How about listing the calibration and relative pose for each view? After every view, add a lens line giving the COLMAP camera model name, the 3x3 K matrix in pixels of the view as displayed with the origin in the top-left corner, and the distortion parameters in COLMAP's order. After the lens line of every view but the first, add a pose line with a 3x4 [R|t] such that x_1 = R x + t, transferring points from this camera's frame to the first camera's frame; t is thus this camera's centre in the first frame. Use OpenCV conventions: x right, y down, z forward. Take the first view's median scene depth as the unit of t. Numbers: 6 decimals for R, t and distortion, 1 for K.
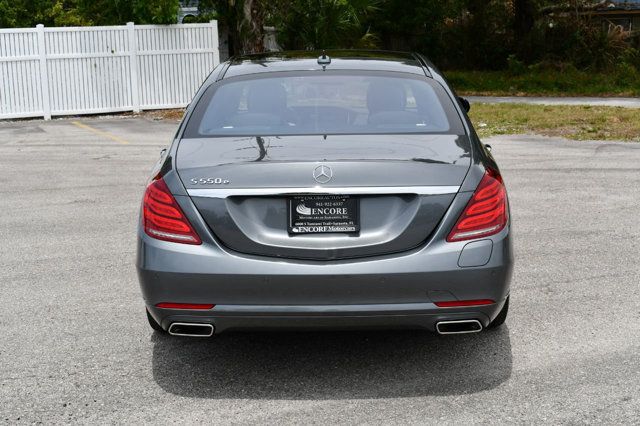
lens RADIAL K [[967.3, 0, 331.7], [0, 967.3, 201.1], [0, 0, 1]] dist [-0.045808, 0.000000]
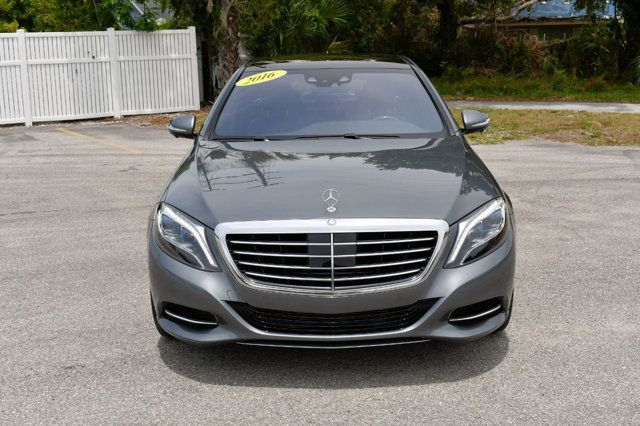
lens RADIAL K [[837.1, 0, 321.7], [0, 837.1, 208.7], [0, 0, 1]] dist [-0.052511, 0.000000]
pose [[0.993202, -0.017000, 0.115159, -0.093542], [0.014355, 0.999615, 0.023762, -0.015477], [-0.115518, -0.021947, 0.993063, 0.113137]]
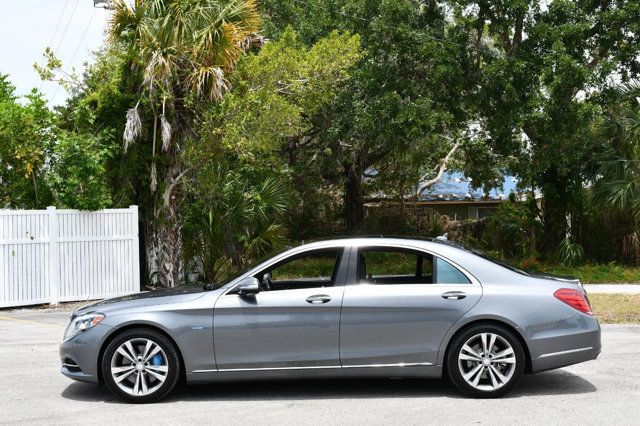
lens RADIAL K [[967.3, 0, 327.2], [0, 967.3, 201.2], [0, 0, 1]] dist [-0.045808, 0.000000]
pose [[0.953150, 0.015627, 0.302093, -0.234328], [0.042894, 0.981591, -0.186114, -0.008788], [-0.299440, 0.190353, 0.934934, 0.065364]]
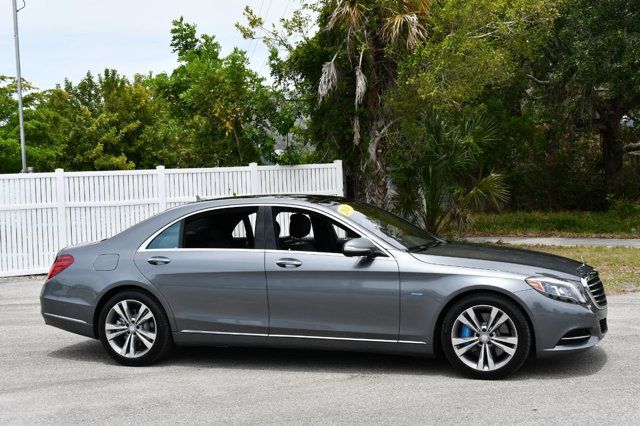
lens RADIAL K [[967.3, 0, 325.3], [0, 967.3, 207.2], [0, 0, 1]] dist [-0.045808, 0.000000]
pose [[0.999905, -0.008978, -0.010440, -0.129172], [0.007434, 0.990191, -0.139522, -0.012656], [0.011590, 0.139431, 0.990164, 0.083391]]
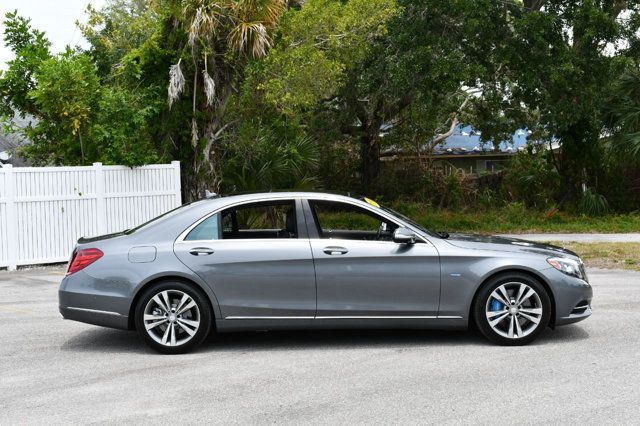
lens RADIAL K [[967.3, 0, 334.5], [0, 967.3, 195.8], [0, 0, 1]] dist [-0.045808, 0.000000]
pose [[0.946732, -0.007132, 0.321944, -0.290078], [0.056898, 0.987730, -0.145435, -0.006472], [-0.316957, 0.156005, 0.935522, 0.067044]]
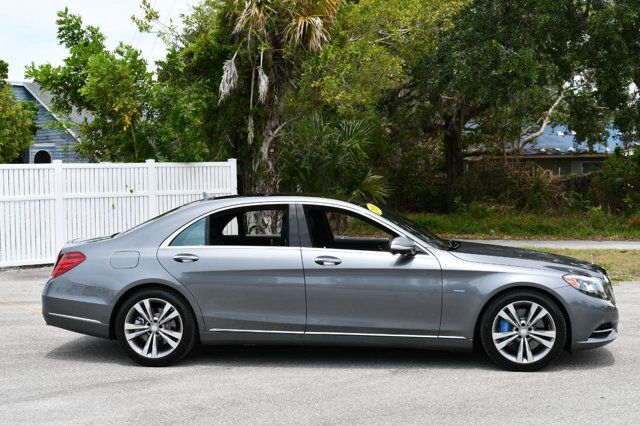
lens RADIAL K [[967.3, 0, 329.4], [0, 967.3, 208.1], [0, 0, 1]] dist [-0.045808, 0.000000]
pose [[0.977911, 0.005958, 0.208937, -0.232243], [0.022844, 0.990560, -0.135163, -0.012922], [-0.207770, 0.136950, 0.968543, 0.087869]]
